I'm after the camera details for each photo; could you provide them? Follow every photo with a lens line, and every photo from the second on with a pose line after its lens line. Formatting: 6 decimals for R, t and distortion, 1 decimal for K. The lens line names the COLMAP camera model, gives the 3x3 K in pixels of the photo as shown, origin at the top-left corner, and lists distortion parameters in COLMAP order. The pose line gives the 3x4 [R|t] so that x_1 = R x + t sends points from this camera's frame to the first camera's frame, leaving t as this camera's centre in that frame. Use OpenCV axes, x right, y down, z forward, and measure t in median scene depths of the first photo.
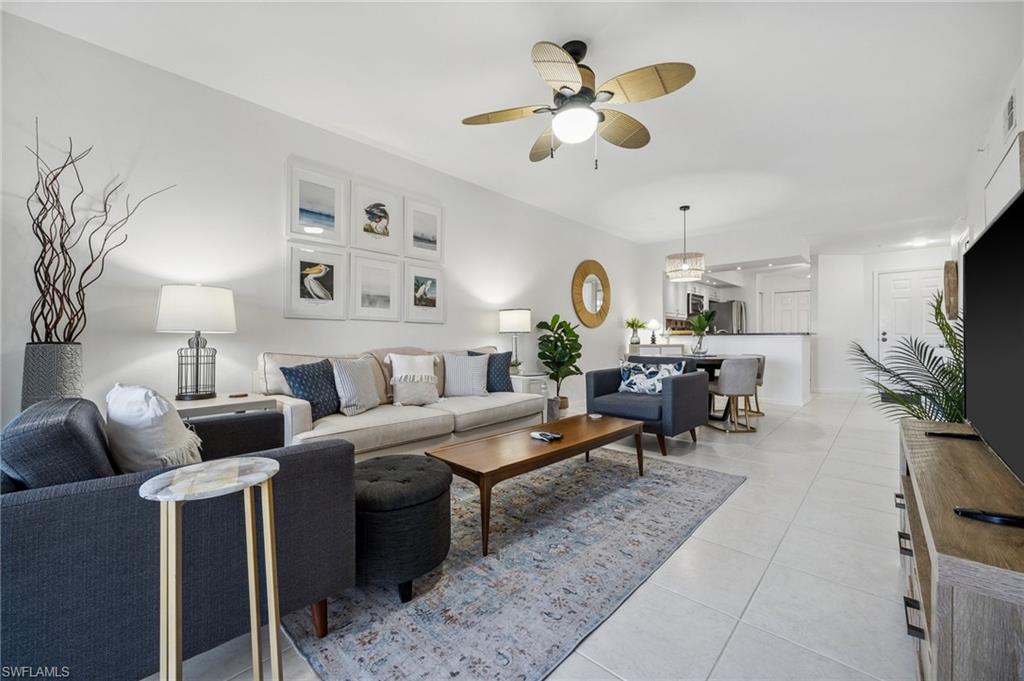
lens RADIAL K [[408.3, 0, 509.5], [0, 408.3, 334.8], [0, 0, 1]] dist [-0.001451, 0.000452]
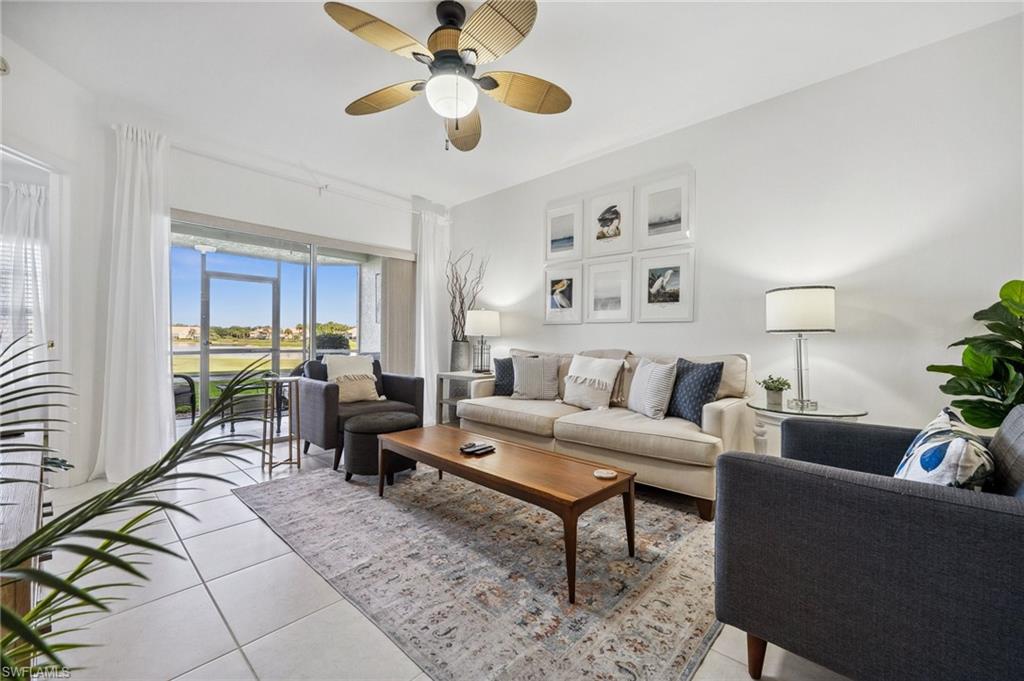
lens RADIAL K [[408.3, 0, 511.6], [0, 408.3, 338.4], [0, 0, 1]] dist [-0.001451, 0.000452]
pose [[0.006179, 0.001383, -0.999980, 0.679304], [0.003274, 0.999994, 0.001403, 0.002407], [0.999976, -0.003283, 0.006175, 0.735277]]
